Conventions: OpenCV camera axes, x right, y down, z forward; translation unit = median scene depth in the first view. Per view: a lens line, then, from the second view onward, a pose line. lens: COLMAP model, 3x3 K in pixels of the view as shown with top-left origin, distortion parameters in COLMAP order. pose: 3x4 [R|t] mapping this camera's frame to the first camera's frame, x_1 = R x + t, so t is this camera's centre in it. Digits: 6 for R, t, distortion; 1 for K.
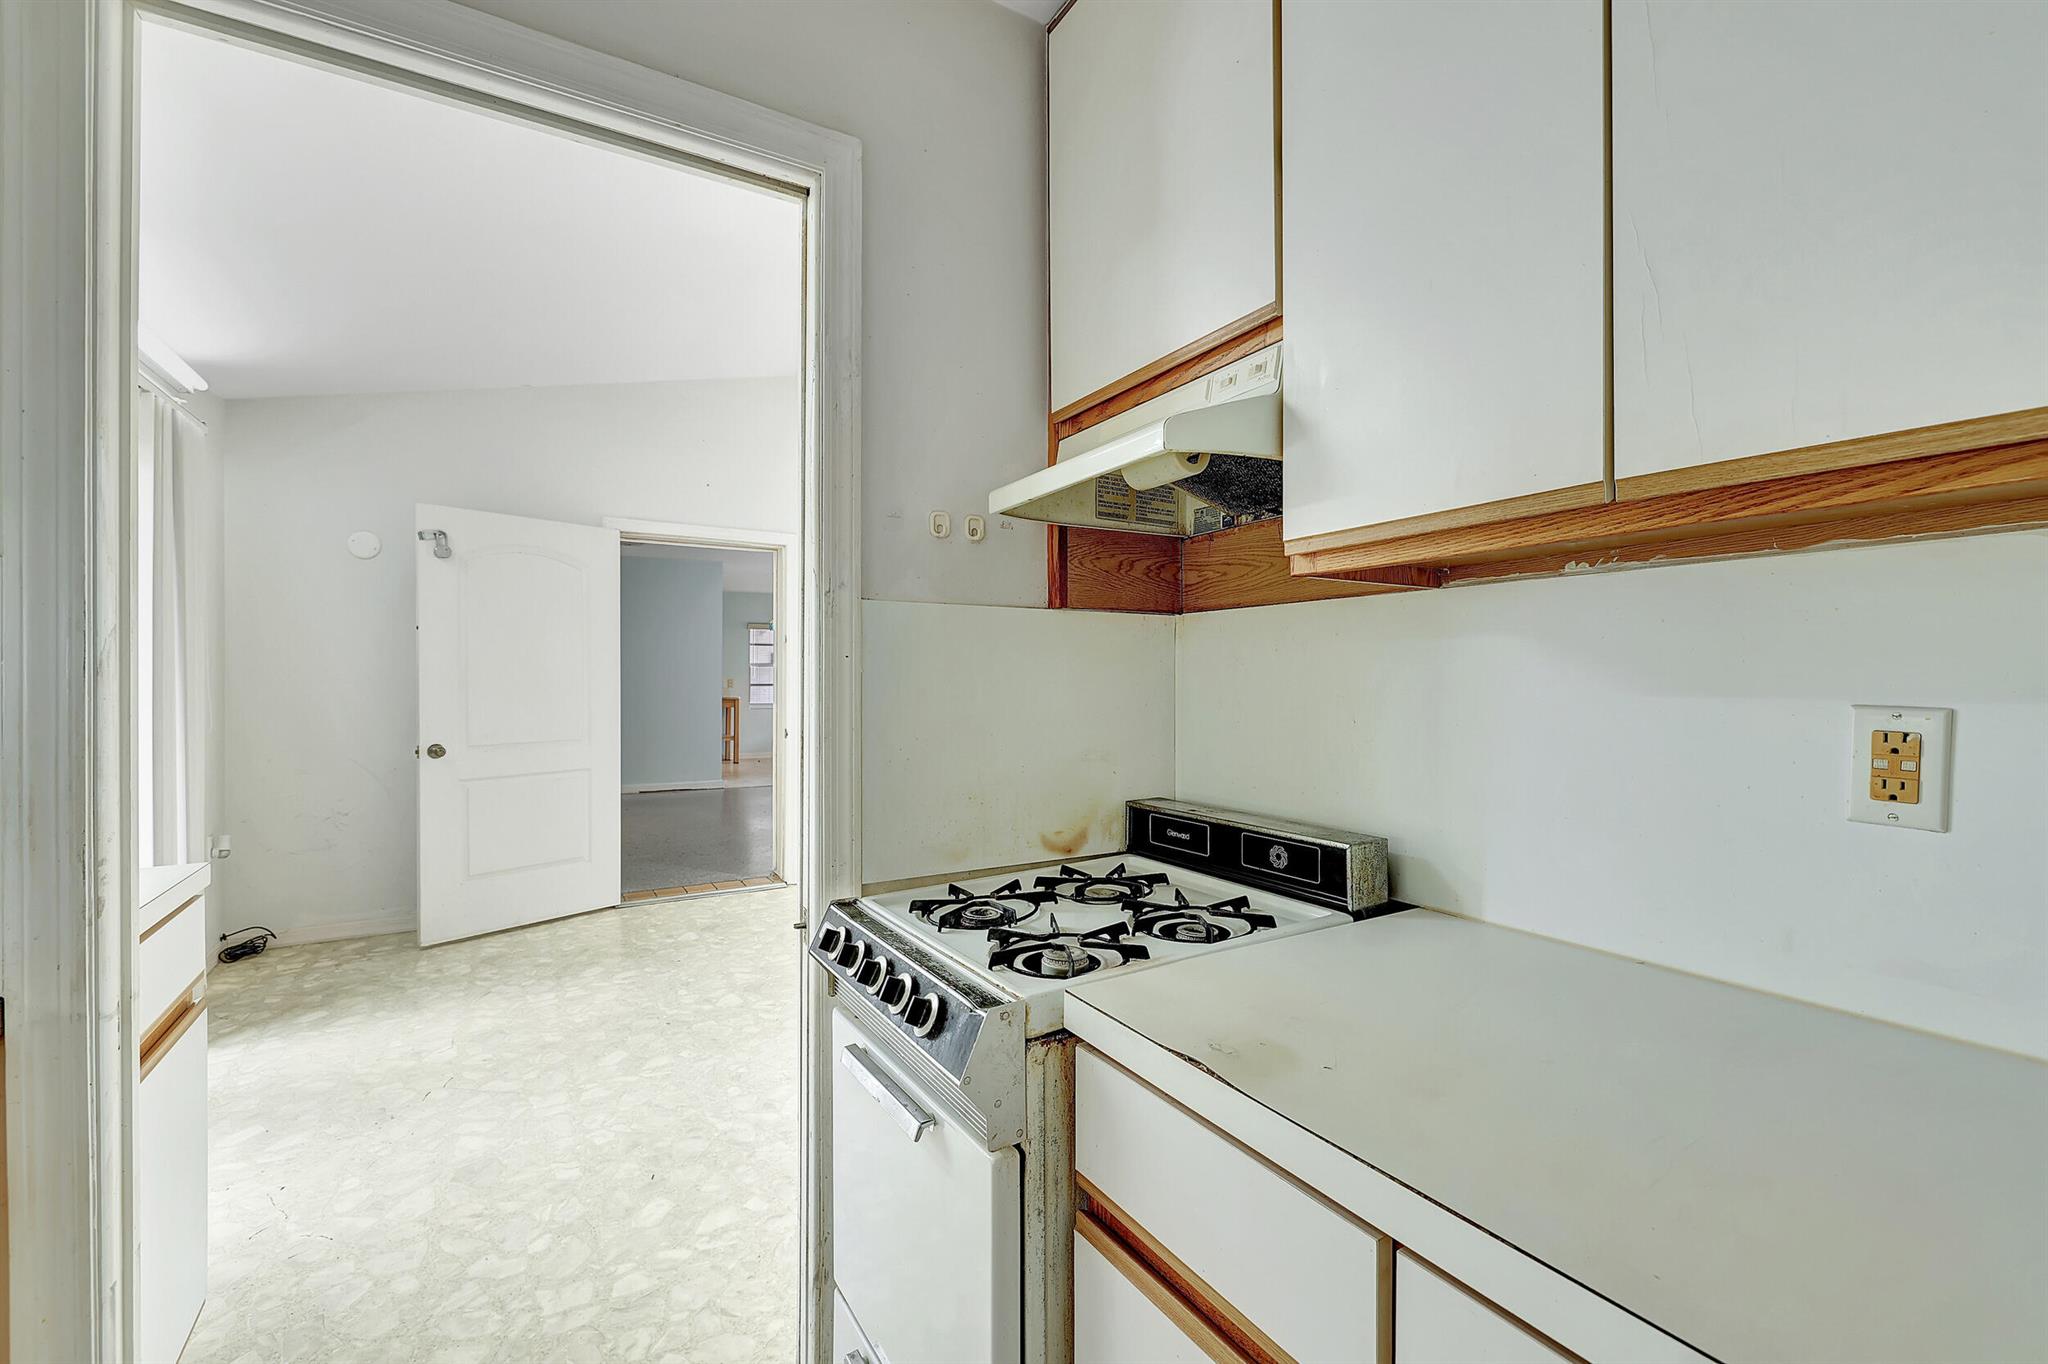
lens RADIAL K [[855.7, 0, 1022.5], [0, 855.7, 680.4], [0, 0, 1]] dist [-0.002102, -0.000019]
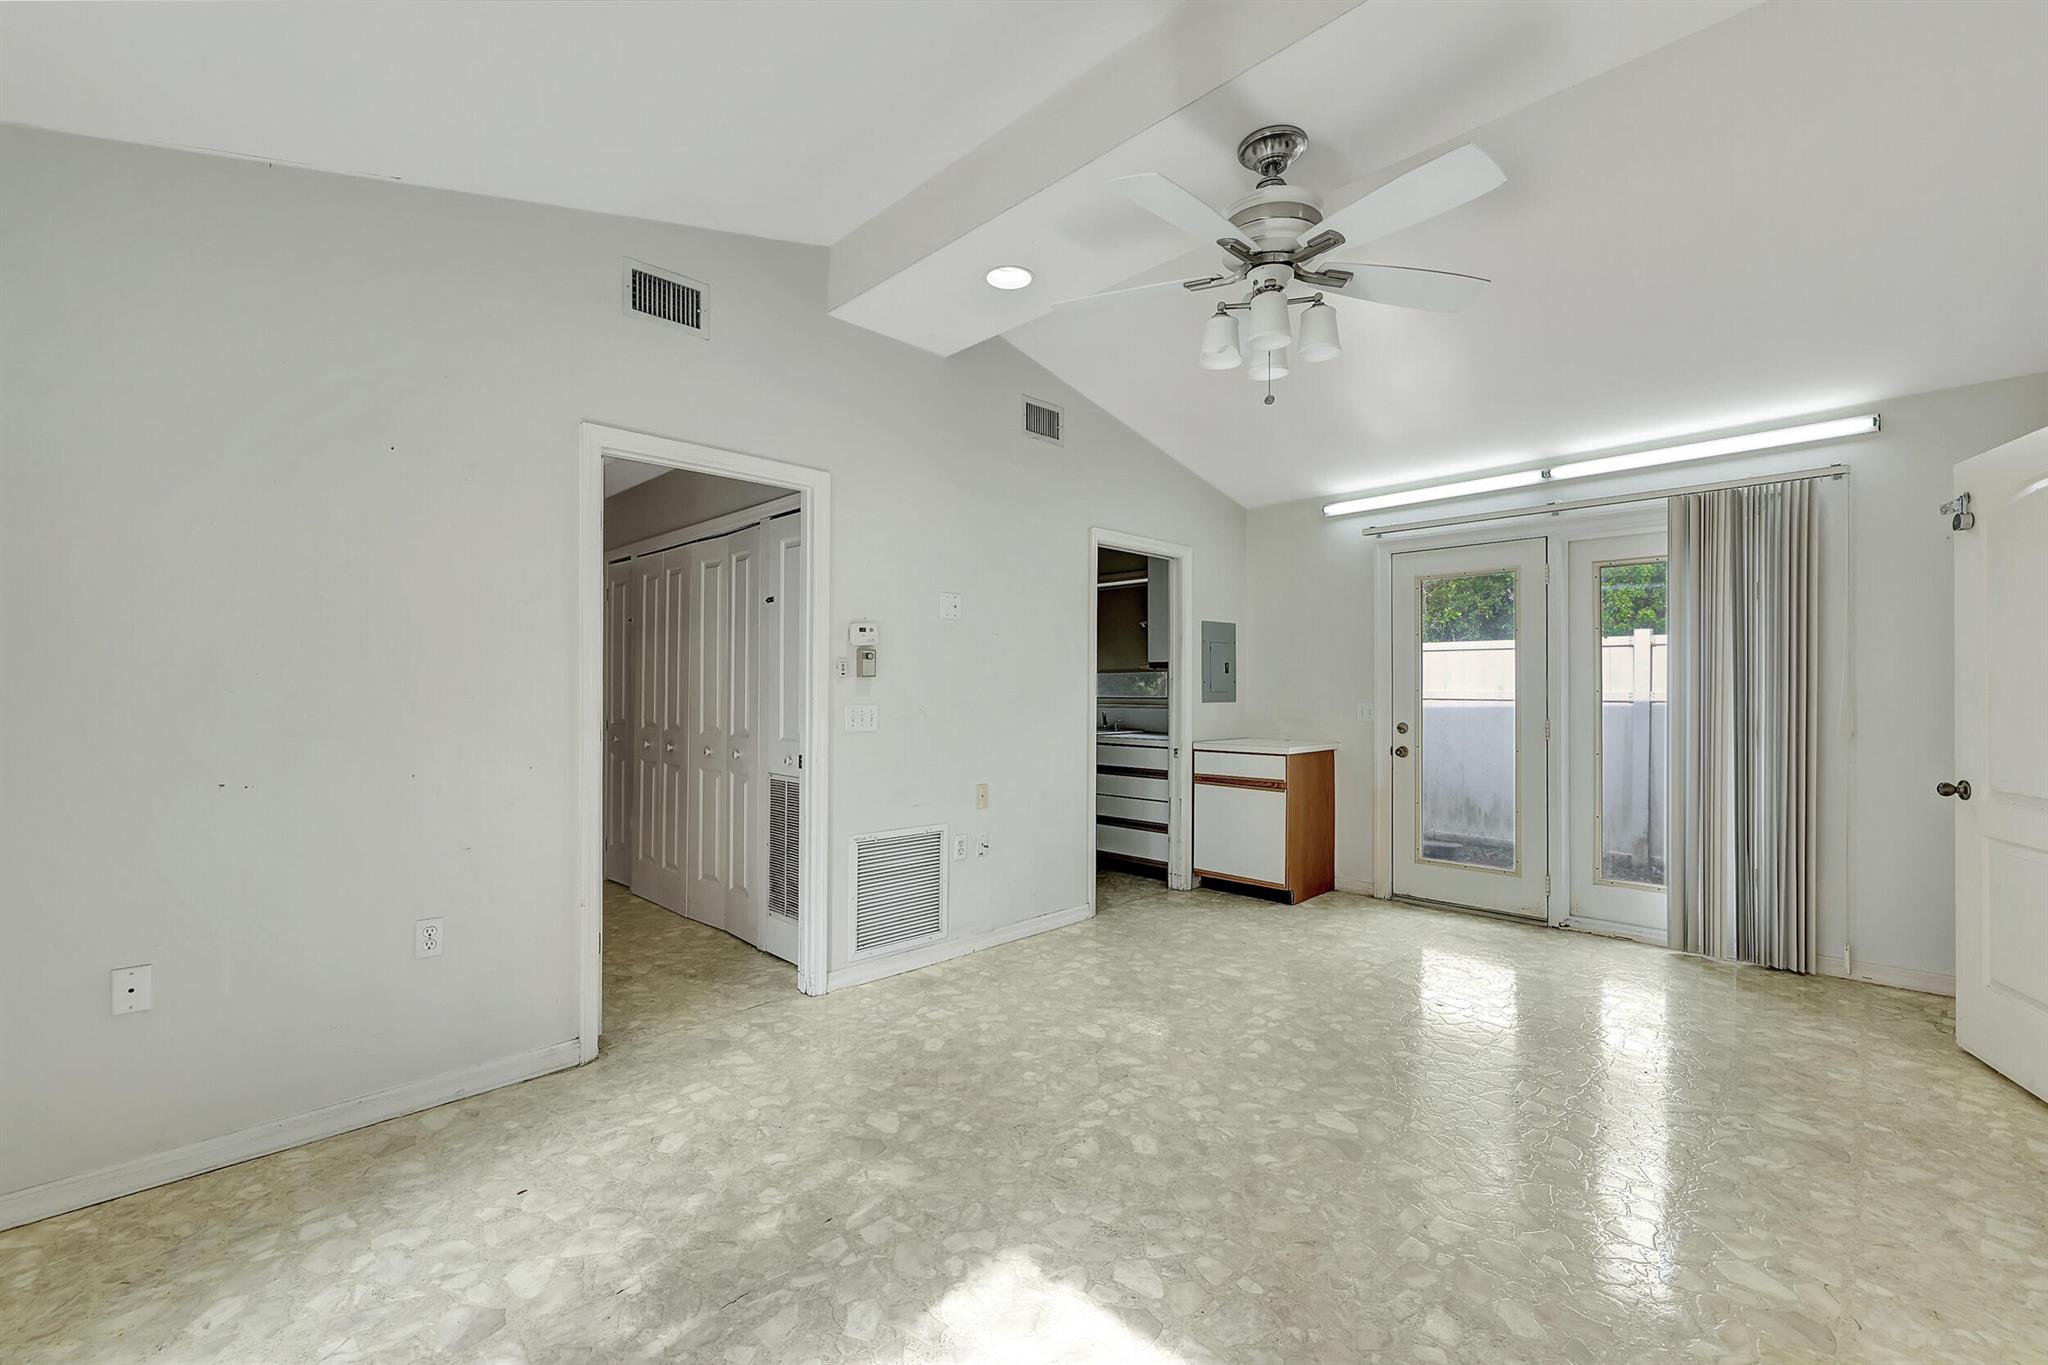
lens RADIAL K [[855.7, 0, 1021.0], [0, 855.7, 683.6], [0, 0, 1]] dist [-0.002102, -0.000019]
pose [[-0.972857, -0.004383, -0.231365, 0.317685], [-0.004227, 0.999990, -0.001173, -0.007715], [0.231368, -0.000164, -0.972866, 1.688154]]
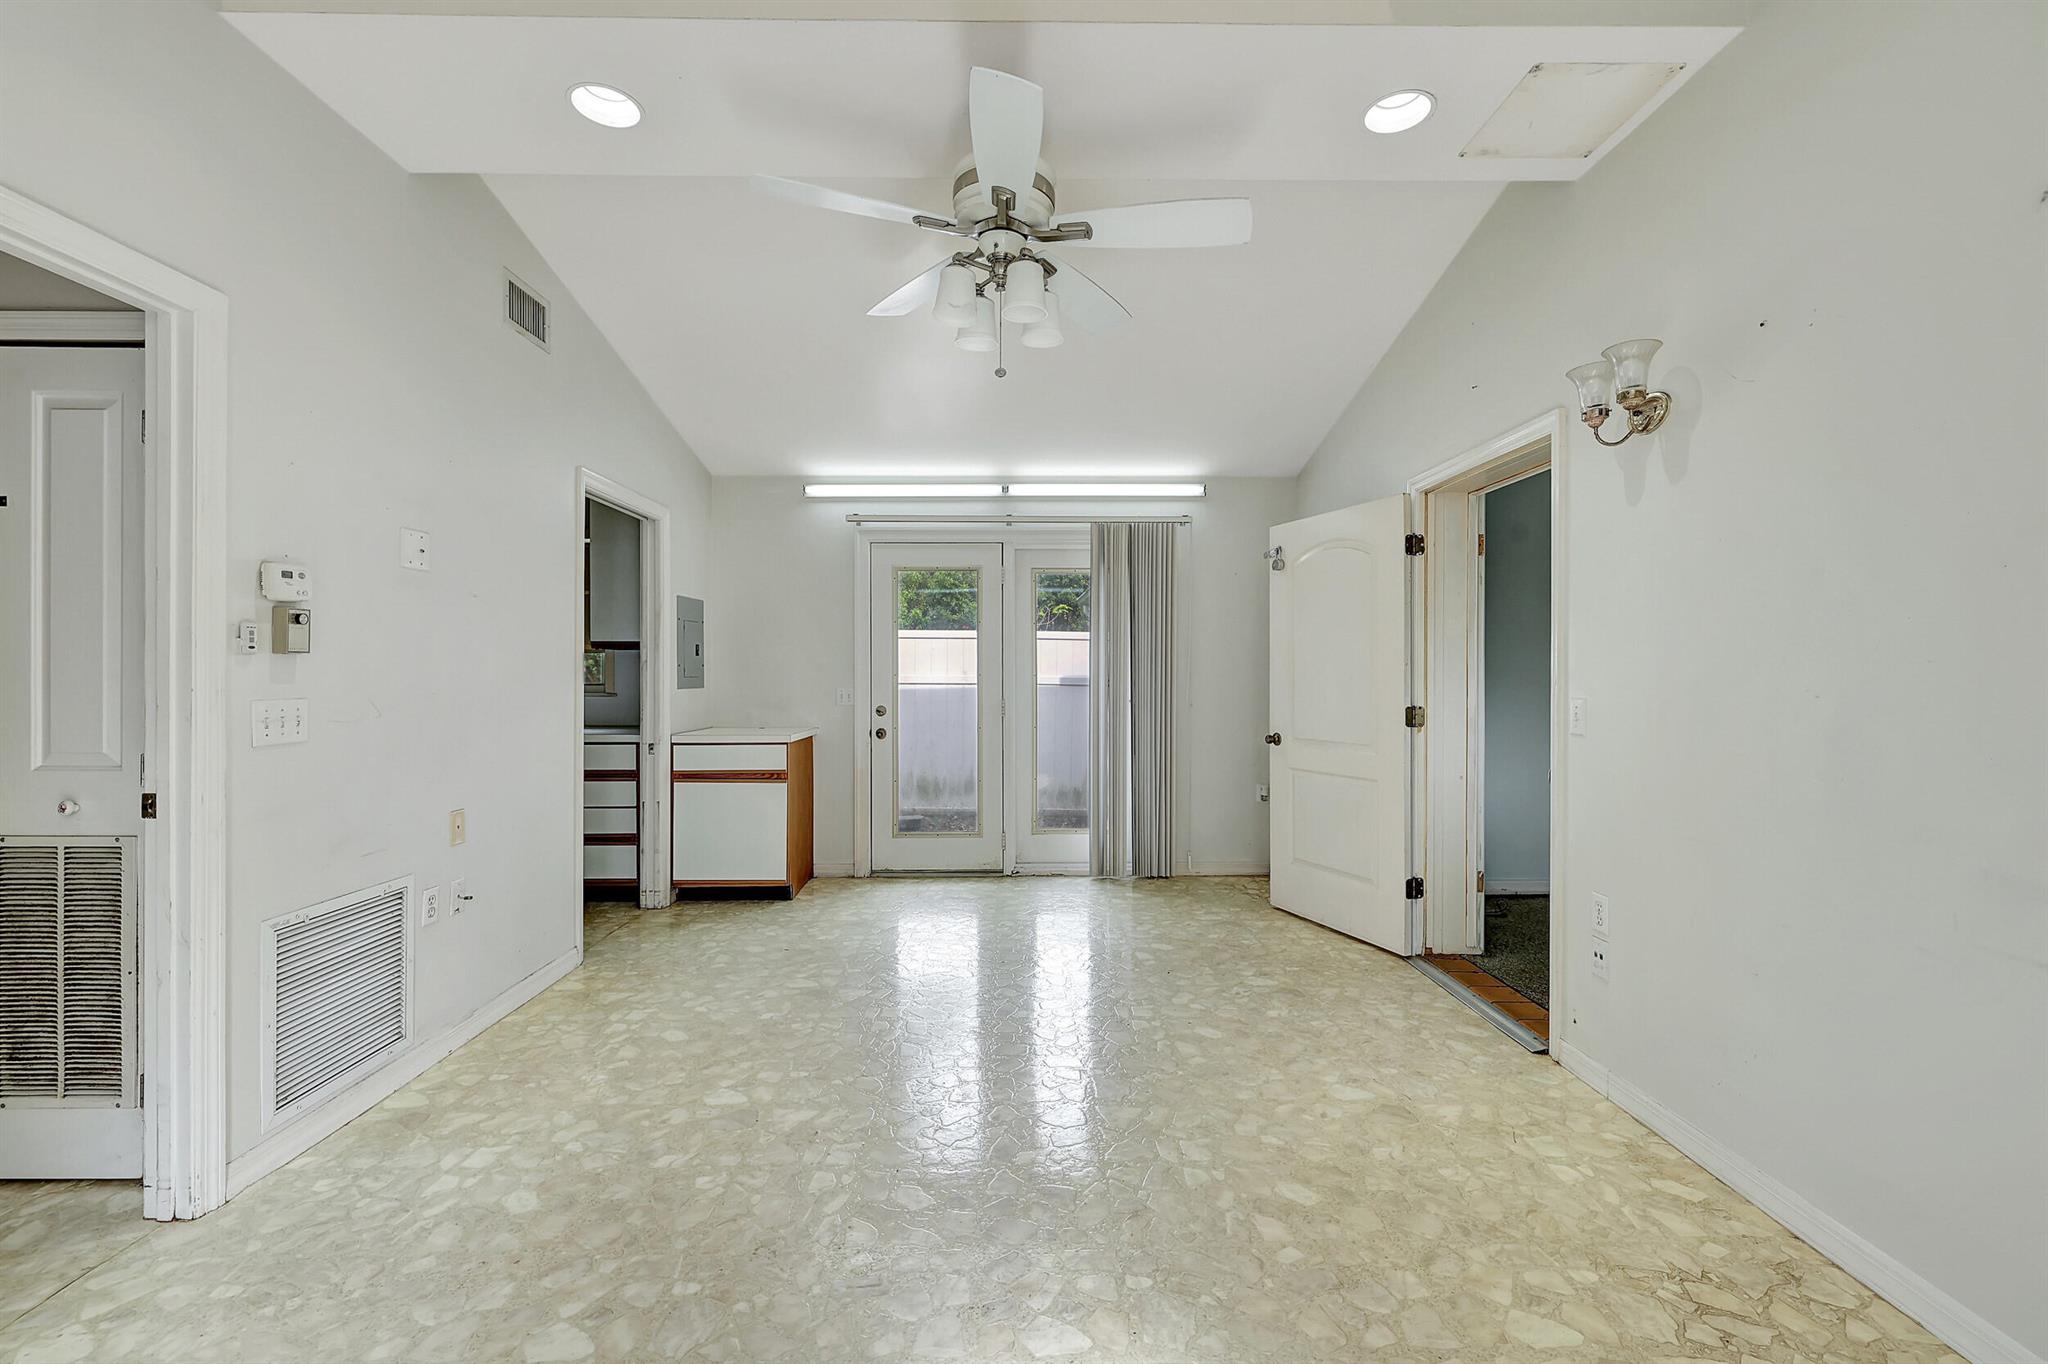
lens RADIAL K [[855.7, 0, 1029.3], [0, 855.7, 679.8], [0, 0, 1]] dist [-0.002102, -0.000019]
pose [[-0.501738, 0.003031, -0.865014, 0.528188], [-0.006656, 0.999951, 0.007365, -0.005086], [0.864994, 0.009452, -0.501693, 1.416573]]
